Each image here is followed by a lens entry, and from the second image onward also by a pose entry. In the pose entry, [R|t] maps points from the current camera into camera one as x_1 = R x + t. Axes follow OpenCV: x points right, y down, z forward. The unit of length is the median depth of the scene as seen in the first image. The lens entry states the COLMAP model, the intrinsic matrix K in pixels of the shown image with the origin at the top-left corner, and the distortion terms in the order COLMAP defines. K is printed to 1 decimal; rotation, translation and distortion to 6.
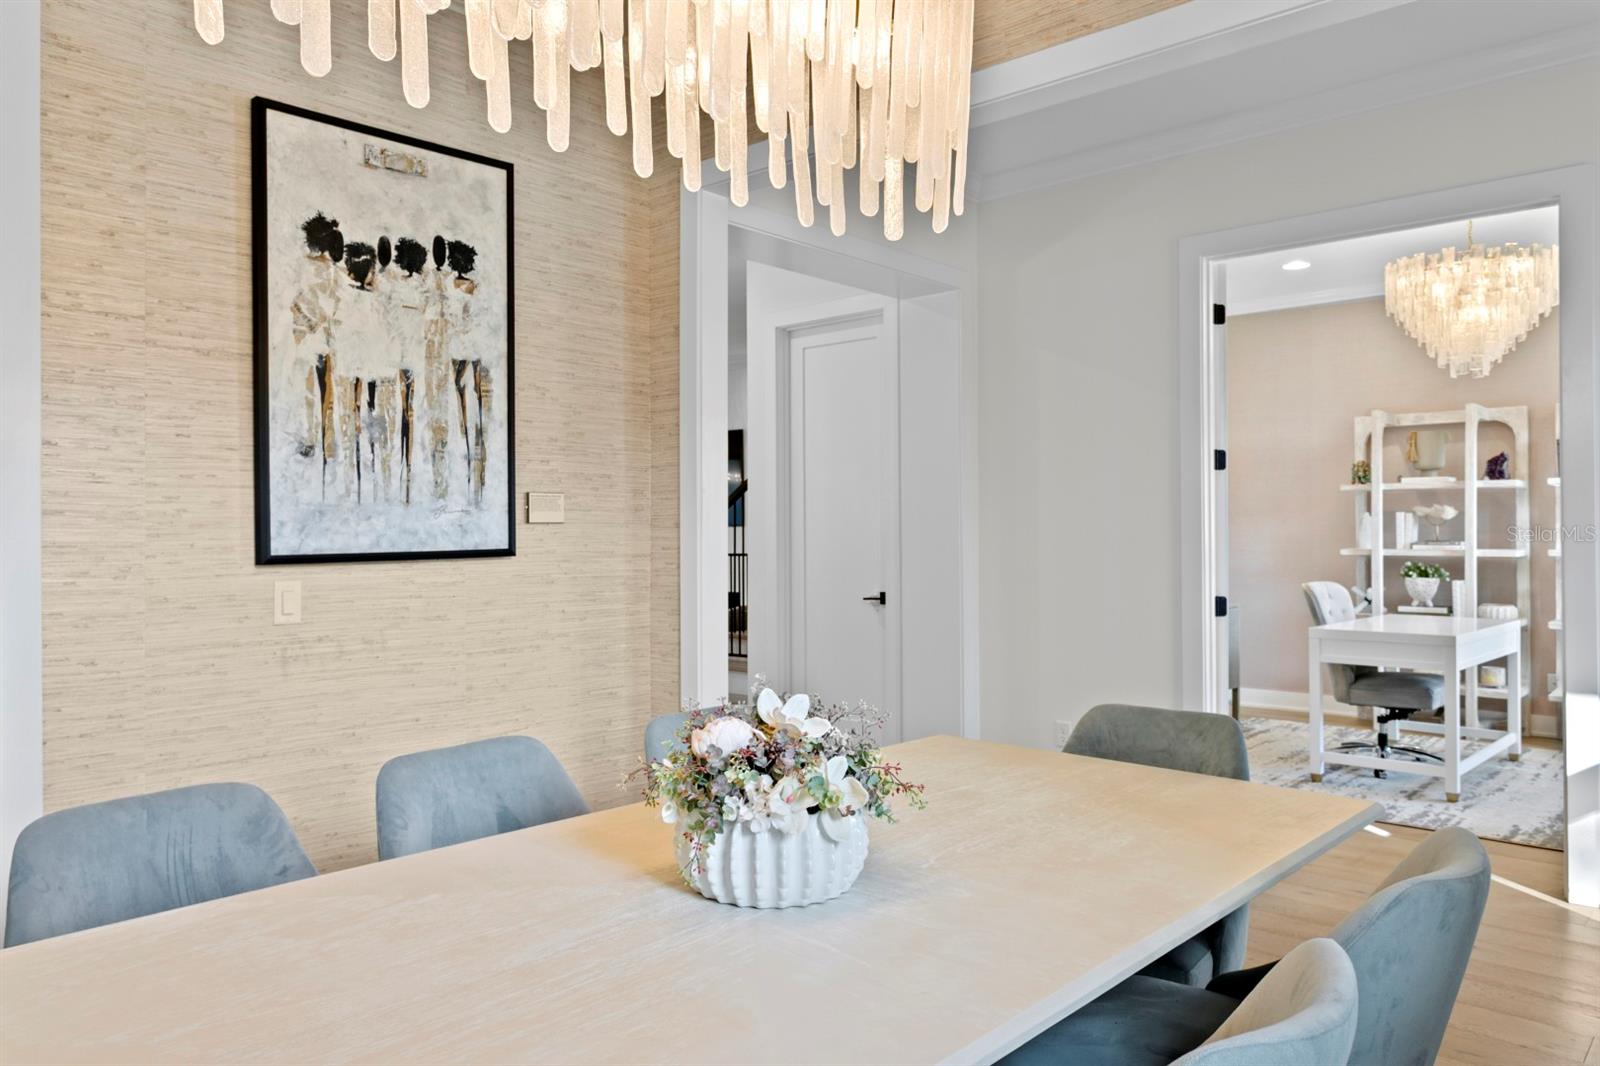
lens RADIAL K [[1123.8, 0, 794.5], [0, 1123.8, 528.3], [0, 0, 1]] dist [0.031481, 0.002381]
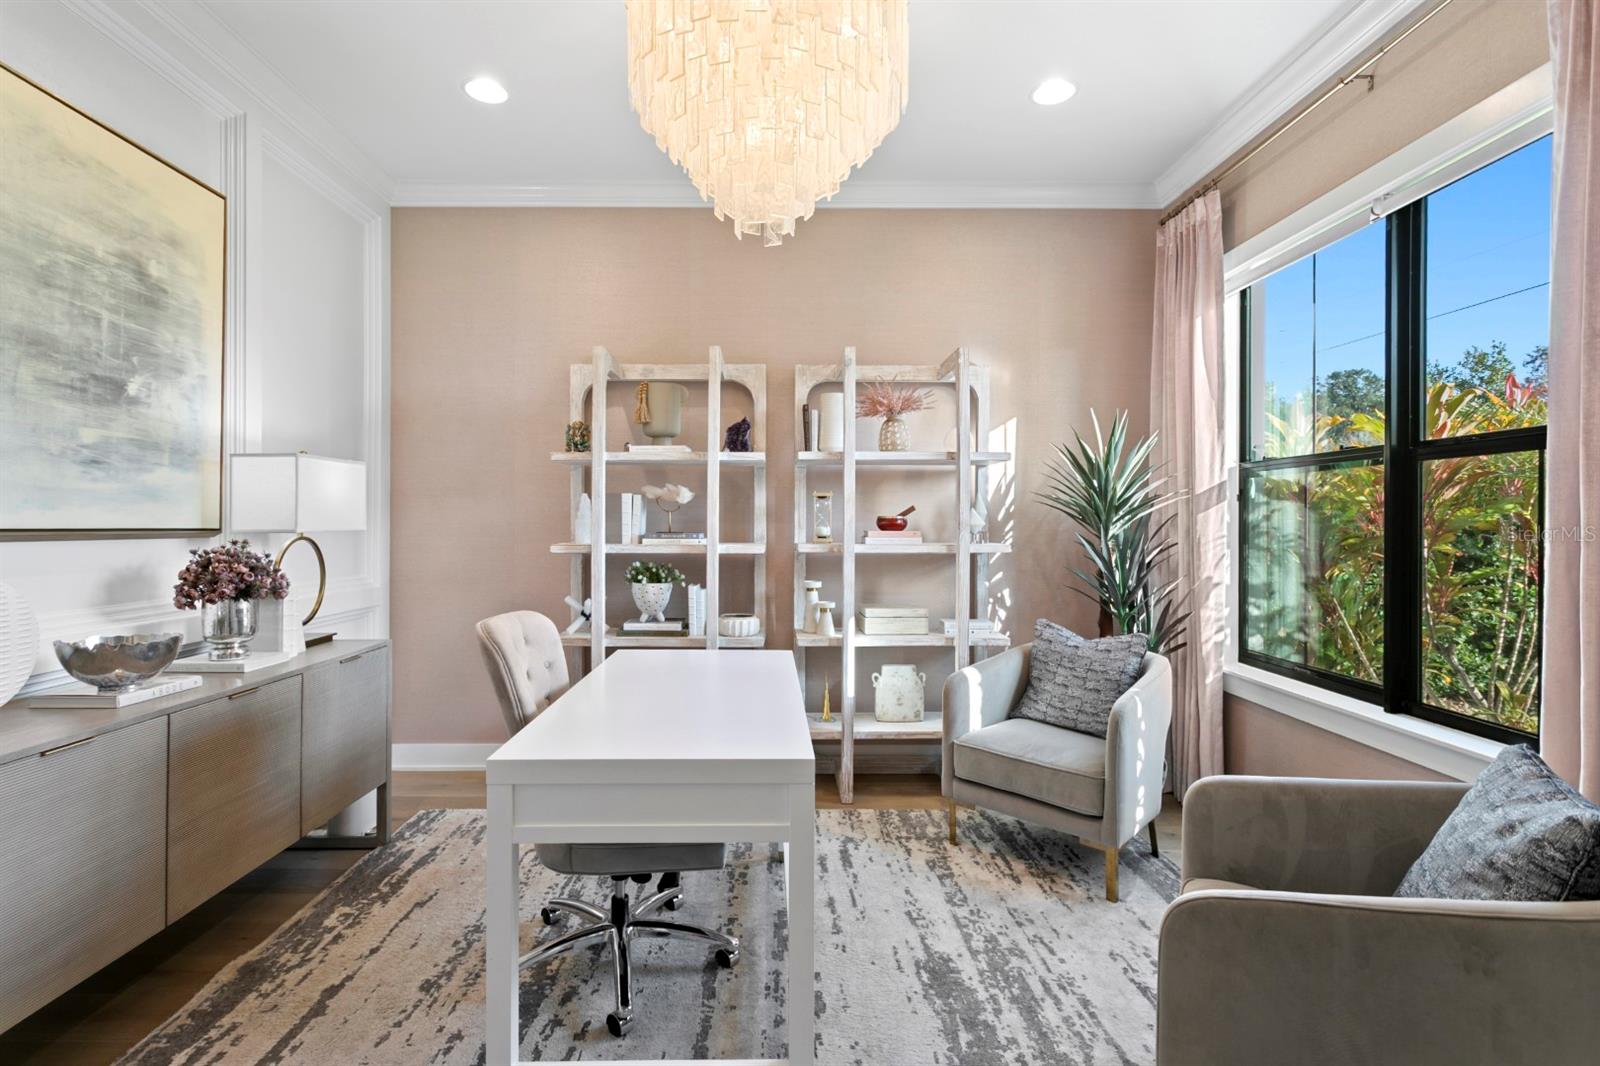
lens RADIAL K [[792.0, 0, 795.3], [0, 792.0, 522.3], [0, 0, 1]] dist [-0.001405, 0.000173]
pose [[0.744161, 0.003346, 0.667992, 0.279398], [-0.007578, 0.999965, 0.003433, 0.001877], [-0.667958, -0.007617, 0.744160, 0.557960]]
